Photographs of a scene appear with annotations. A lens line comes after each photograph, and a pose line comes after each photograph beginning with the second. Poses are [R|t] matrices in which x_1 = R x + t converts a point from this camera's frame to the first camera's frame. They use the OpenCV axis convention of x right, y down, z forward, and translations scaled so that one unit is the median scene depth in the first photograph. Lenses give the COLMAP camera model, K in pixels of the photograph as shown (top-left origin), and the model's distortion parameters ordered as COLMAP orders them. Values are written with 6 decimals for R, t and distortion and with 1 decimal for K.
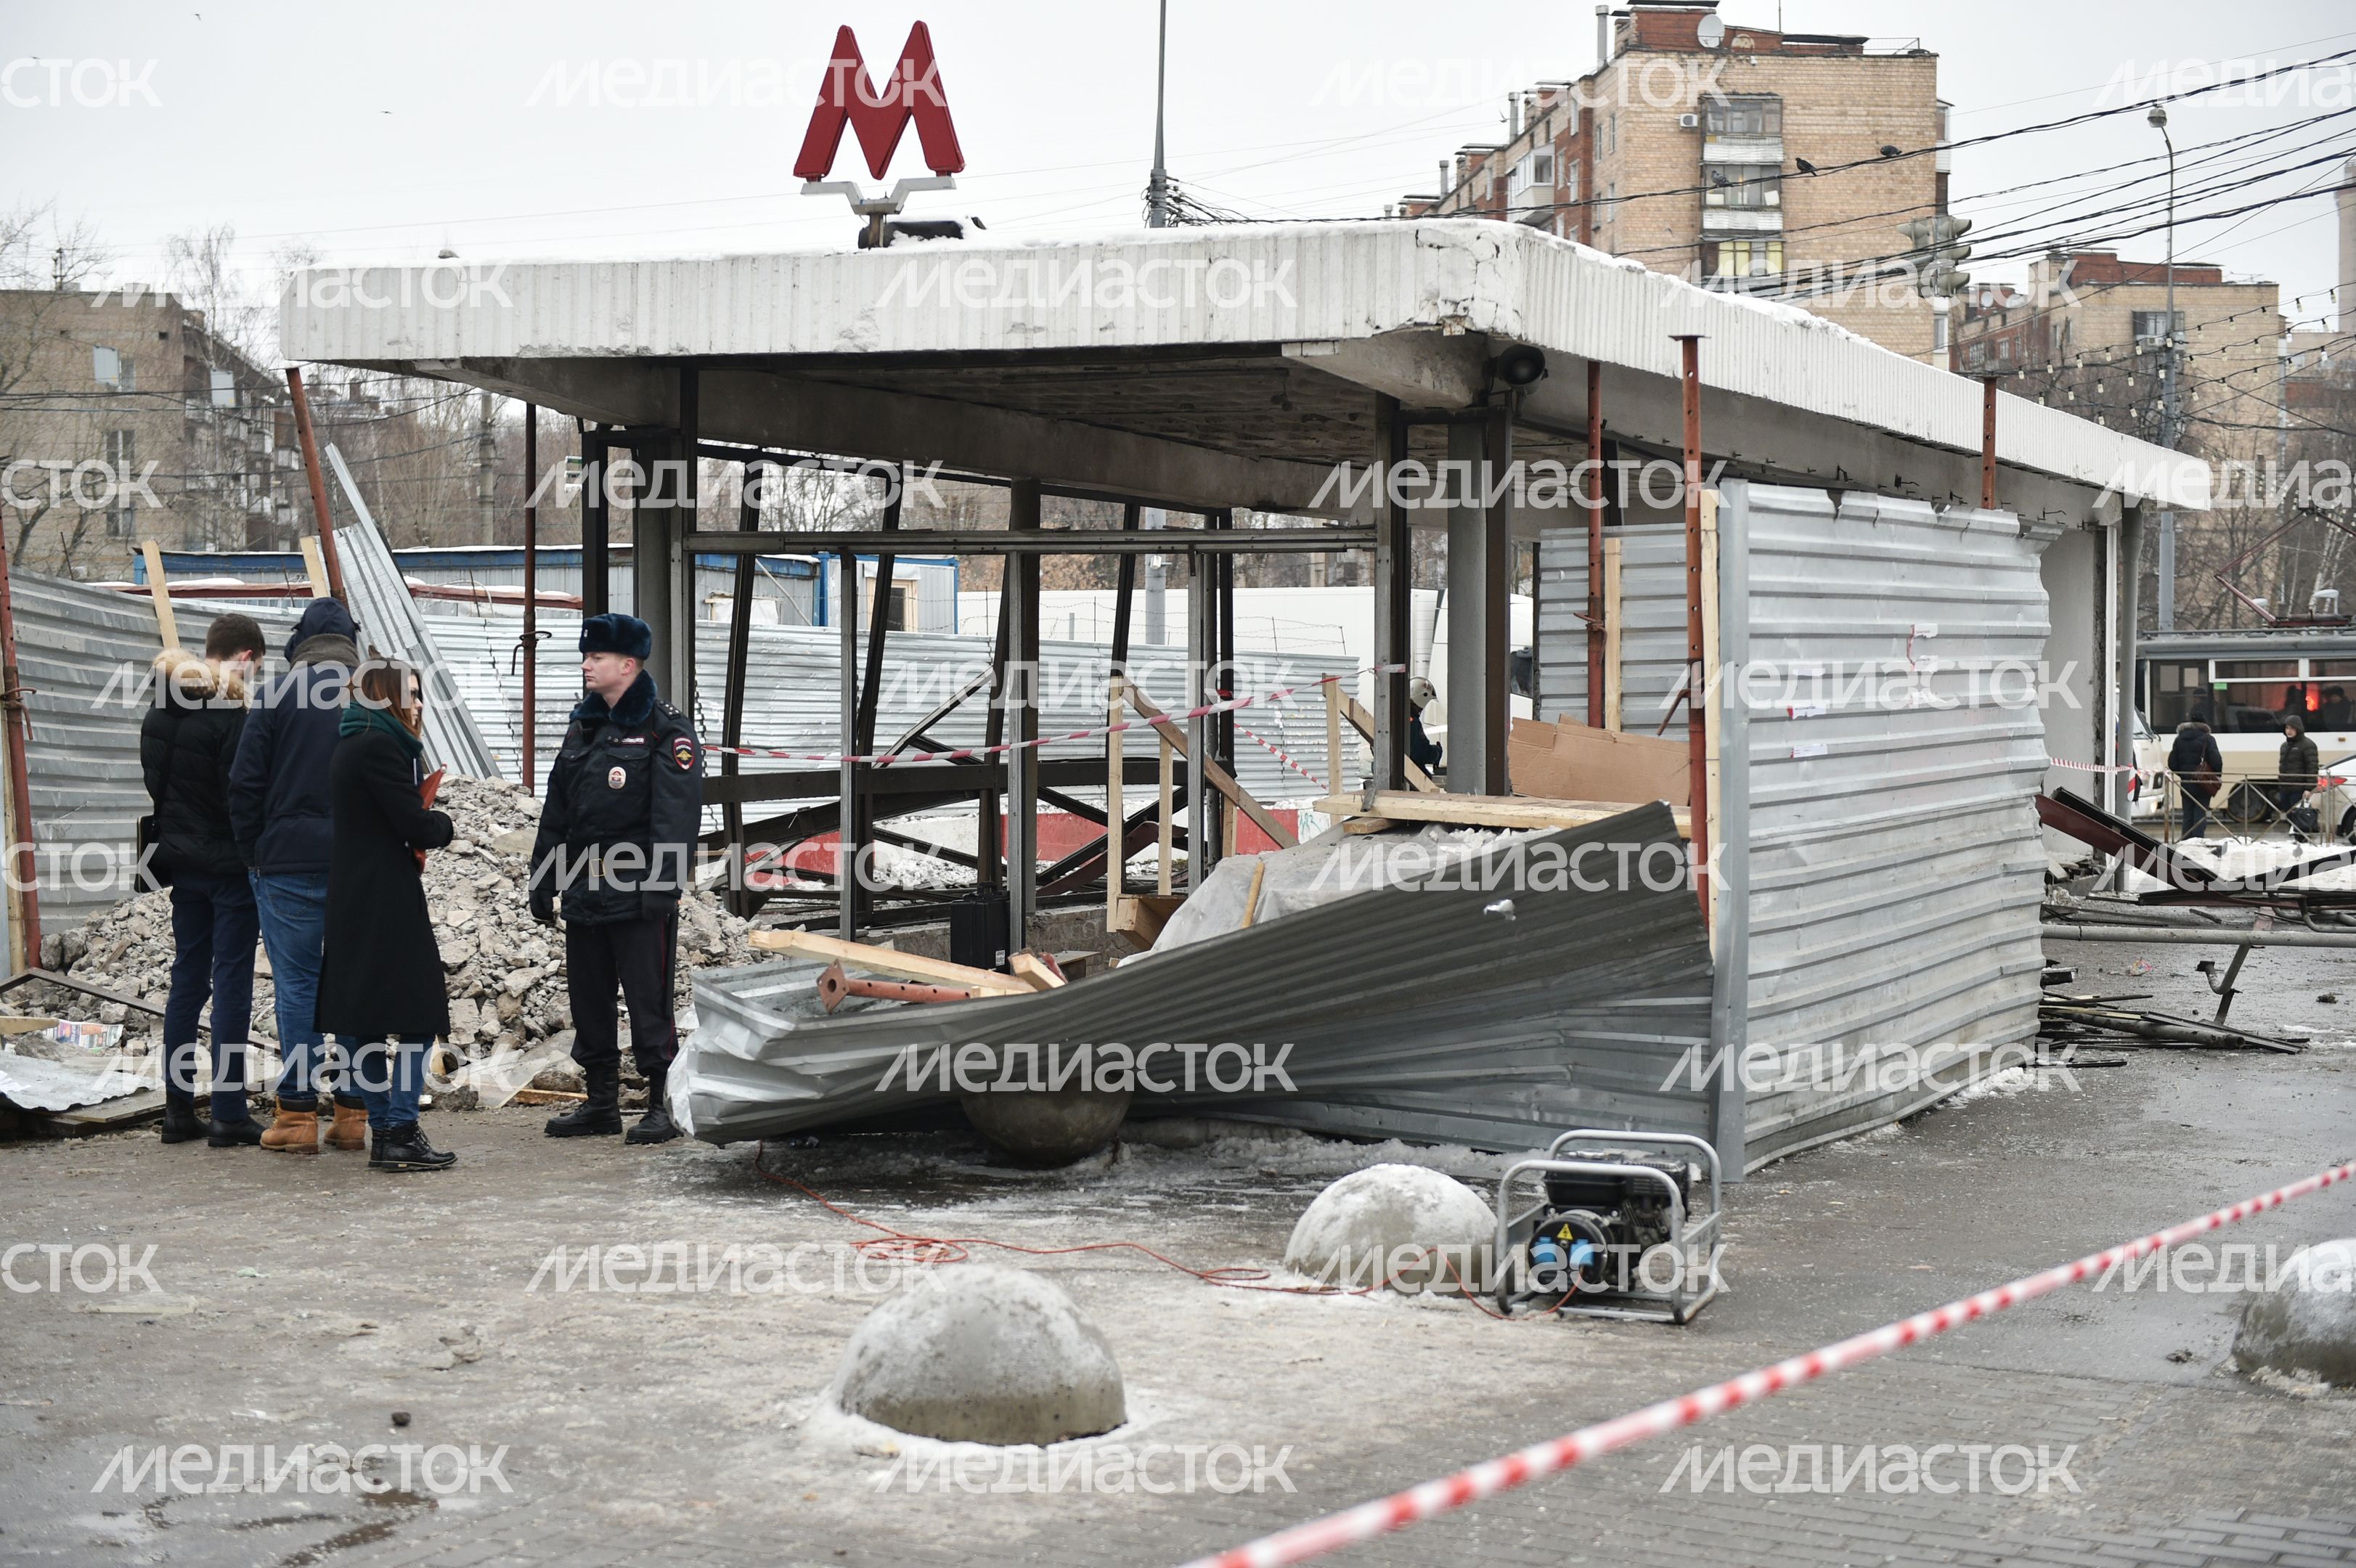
lens RADIAL K [[3708.6, 0, 1170.8], [0, 3708.6, 784.6], [0, 0, 1]] dist [0.008193, 0.000000]
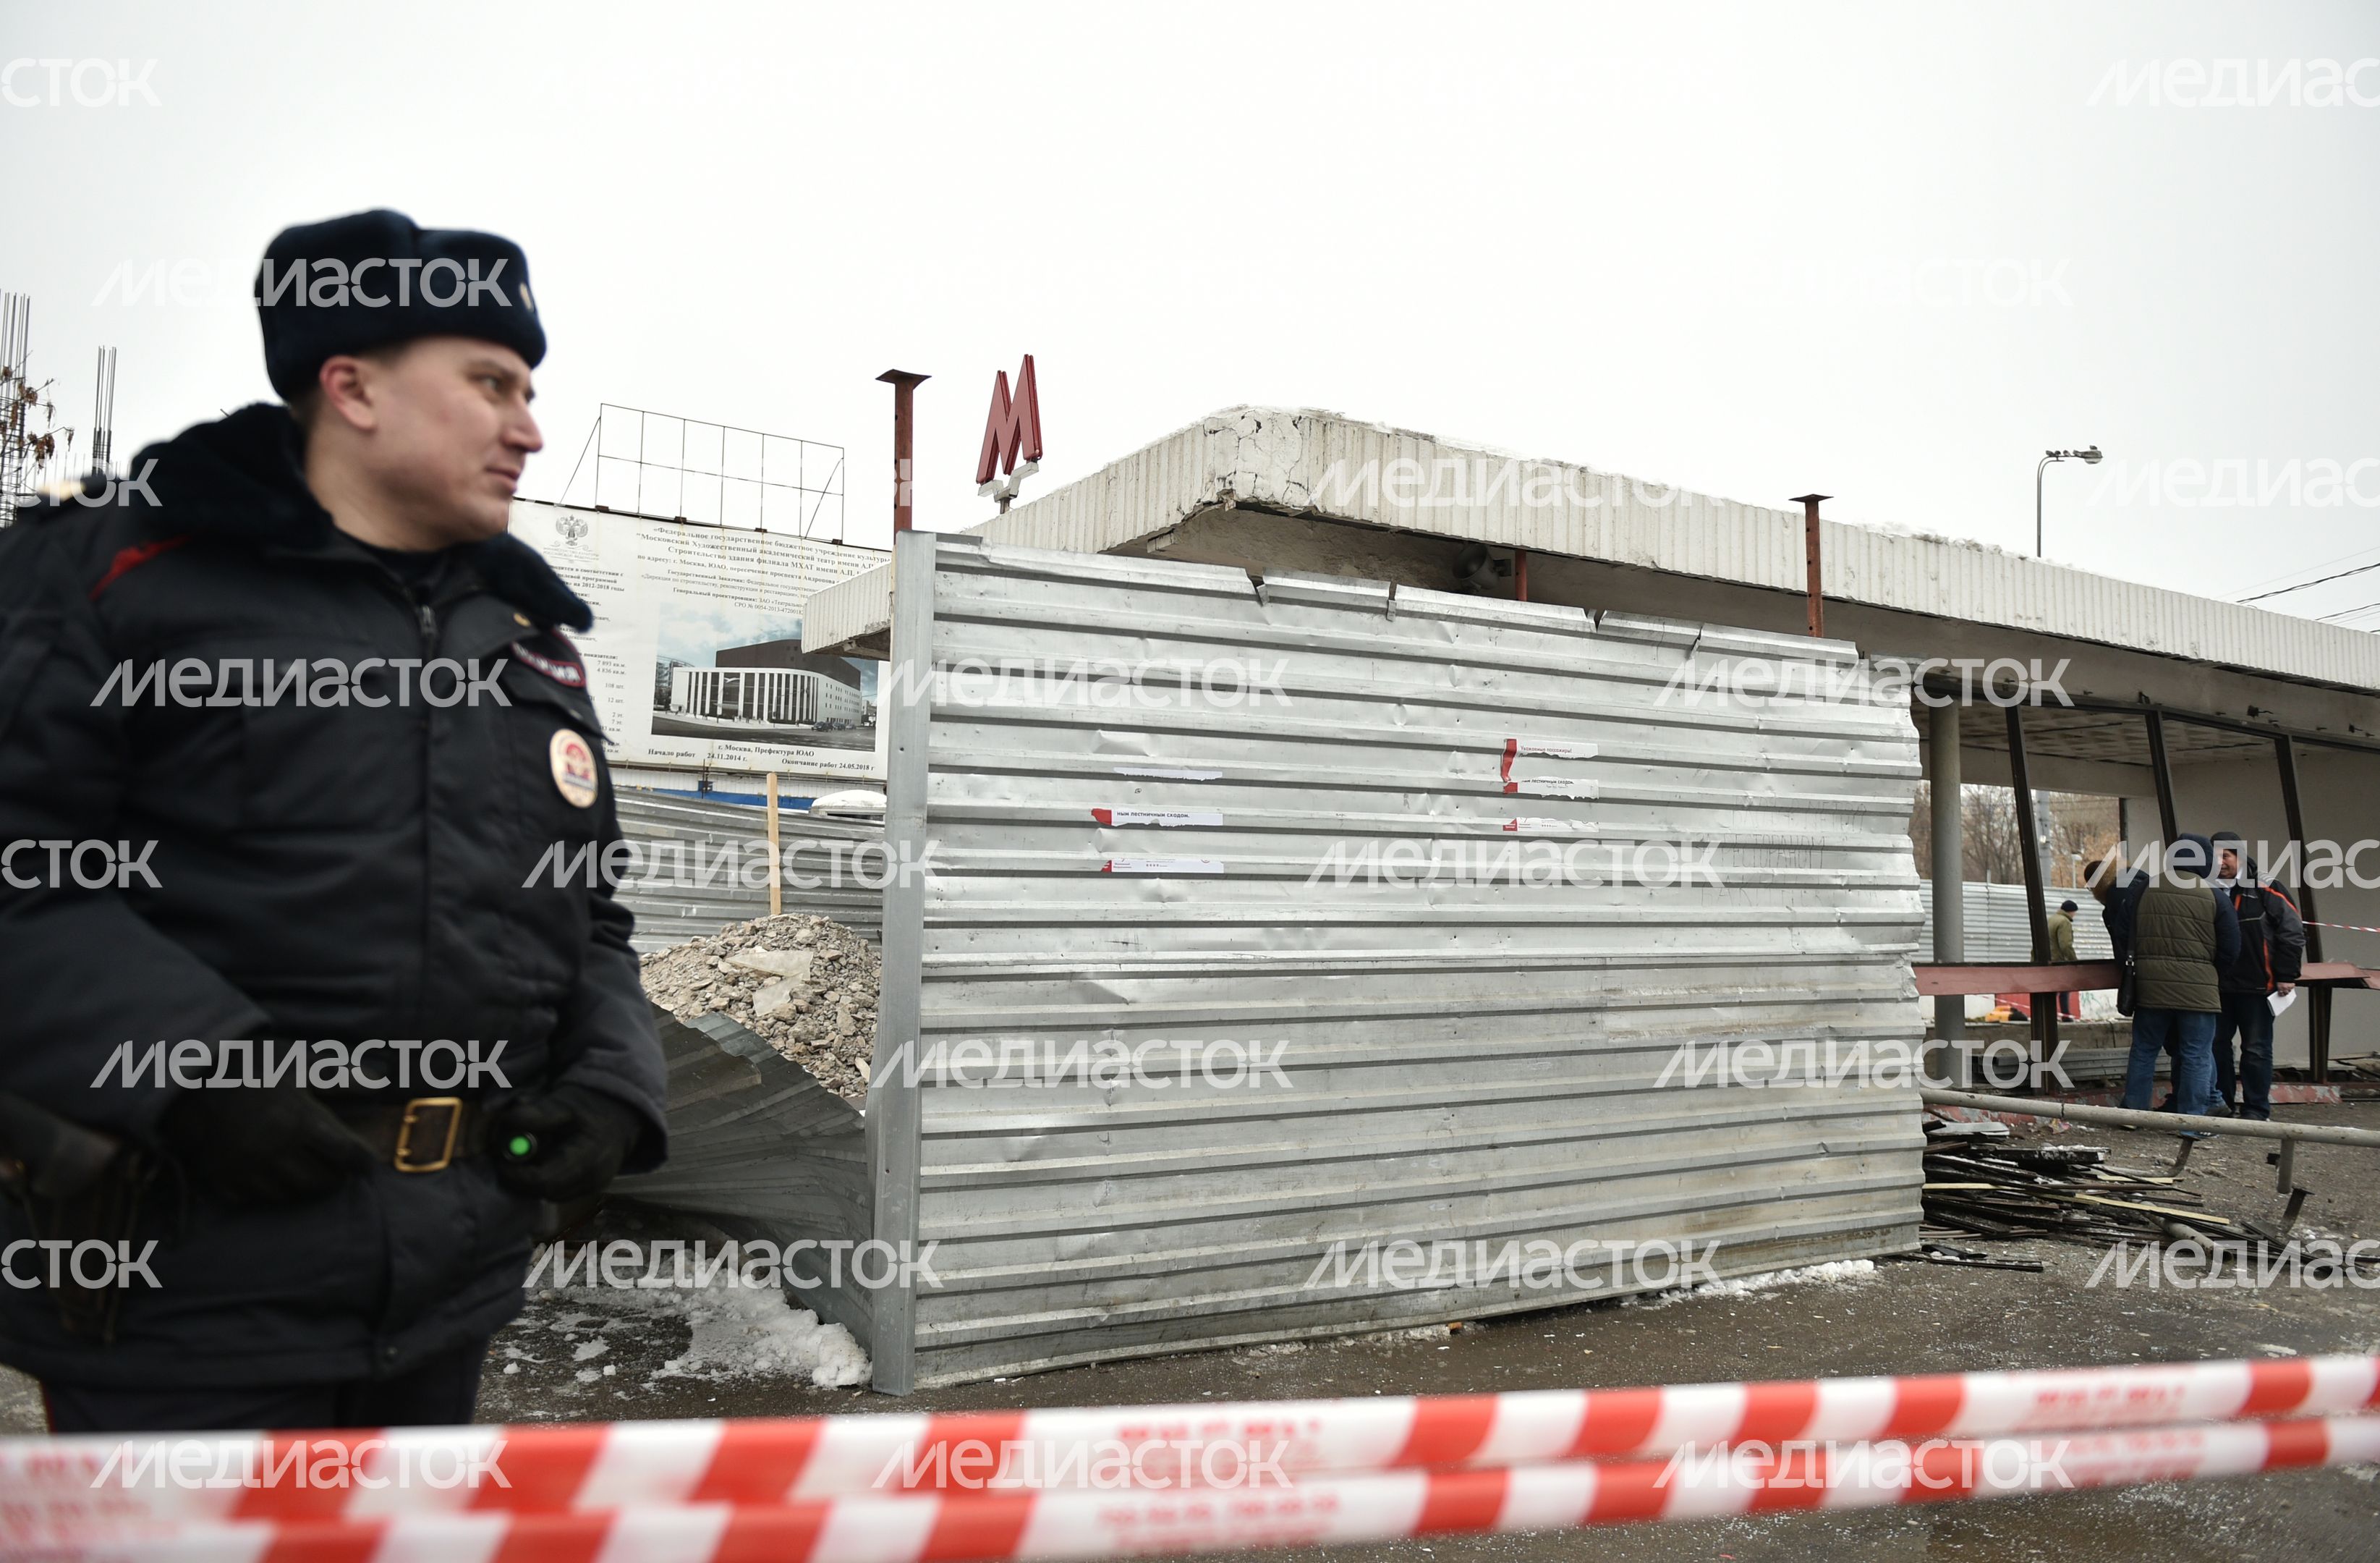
lens RADIAL K [[1649.8, 0, 1175.6], [0, 1649.8, 785.1], [0, 0, 1]] dist [-0.019627, -0.001073]
pose [[0.820705, -0.031879, -0.570462, 0.321183], [-0.031657, 0.994371, -0.101113, 0.008486], [0.570475, 0.101043, 0.815076, 0.576388]]
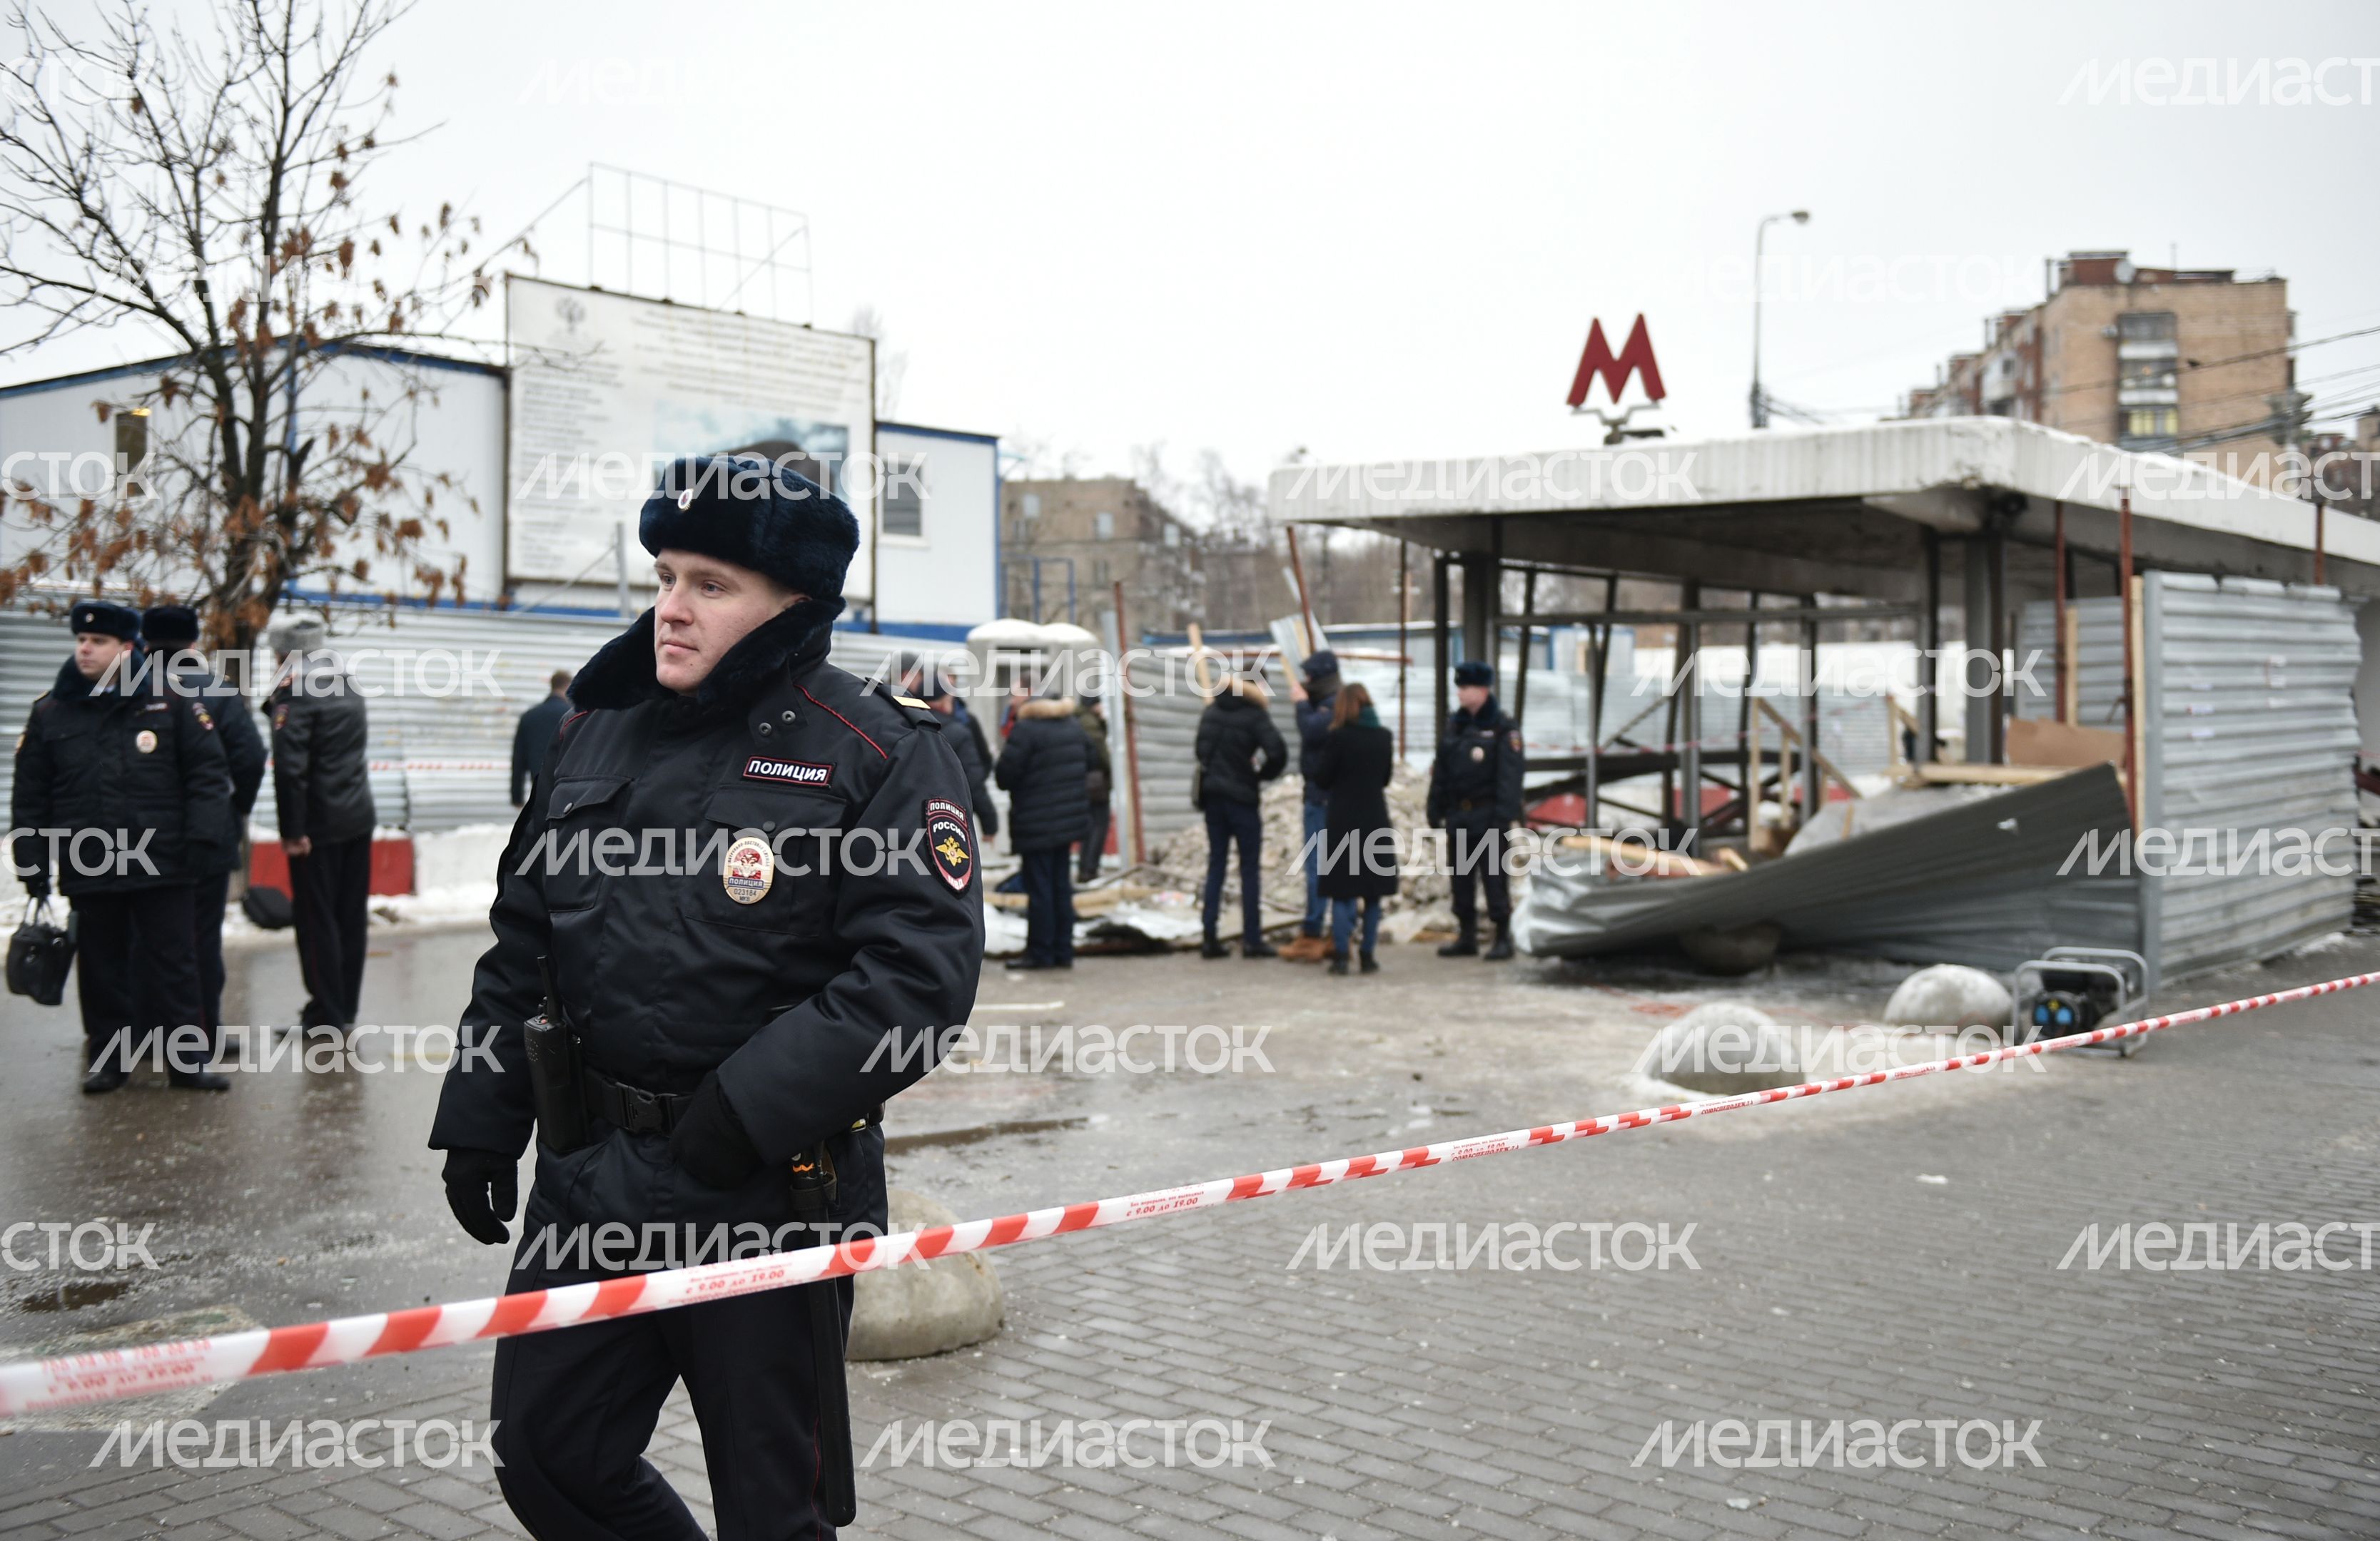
lens RADIAL K [[2351.2, 0, 1184.8], [0, 2351.2, 779.2], [0, 0, 1]] dist [-0.017985, 0.000000]
pose [[0.972032, -0.001610, -0.234845, -0.018749], [0.001799, 0.999998, 0.000589, 0.007930], [0.234843, -0.000995, 0.972033, -0.099082]]
